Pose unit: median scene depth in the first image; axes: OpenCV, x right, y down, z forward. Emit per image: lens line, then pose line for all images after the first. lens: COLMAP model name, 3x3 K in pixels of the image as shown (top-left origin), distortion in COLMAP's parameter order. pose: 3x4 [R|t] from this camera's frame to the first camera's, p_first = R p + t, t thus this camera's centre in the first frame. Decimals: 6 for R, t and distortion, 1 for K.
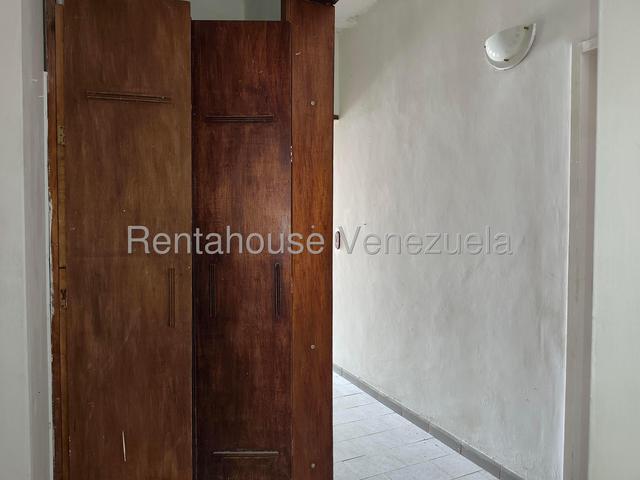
lens RADIAL K [[435.8, 0, 320.0], [0, 435.8, 240.0], [0, 0, 1]] dist [0.005357, 0.000704]
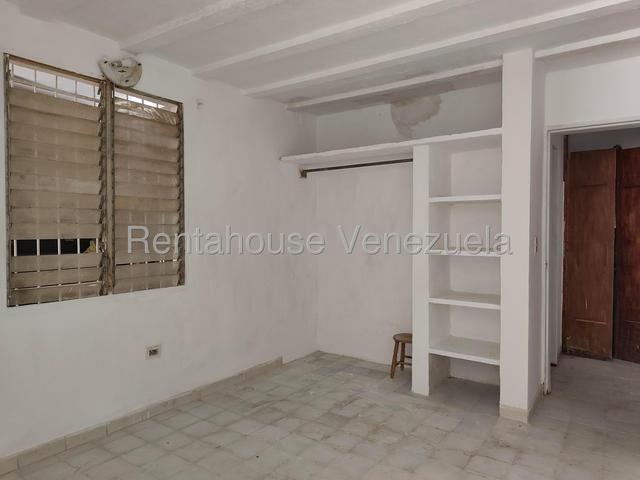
lens RADIAL K [[435.8, 0, 320.0], [0, 435.8, 240.0], [0, 0, 1]] dist [0.005357, 0.000704]
pose [[0.534698, 0.015890, -0.844894, 1.050720], [-0.028929, 0.999581, 0.000492, 0.091612], [0.844548, 0.024179, 0.534933, -2.060129]]
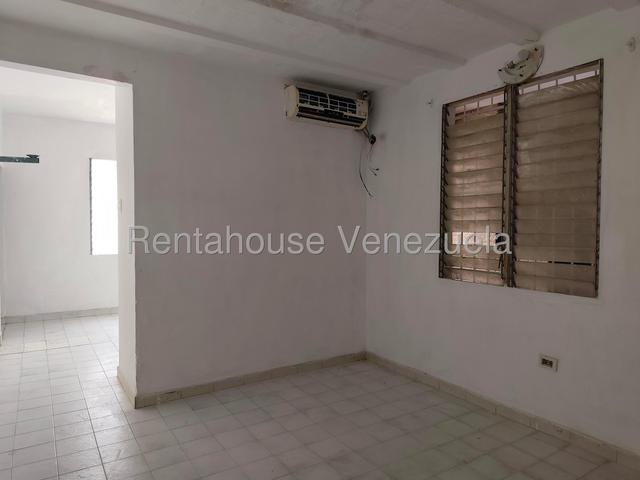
lens RADIAL K [[435.8, 0, 320.0], [0, 435.8, 240.0], [0, 0, 1]] dist [0.005357, 0.000704]
pose [[-0.981016, 0.003518, -0.193895, -1.097244], [-0.010005, 0.997586, 0.068719, -0.108909], [0.193668, 0.069354, -0.978613, 3.061383]]
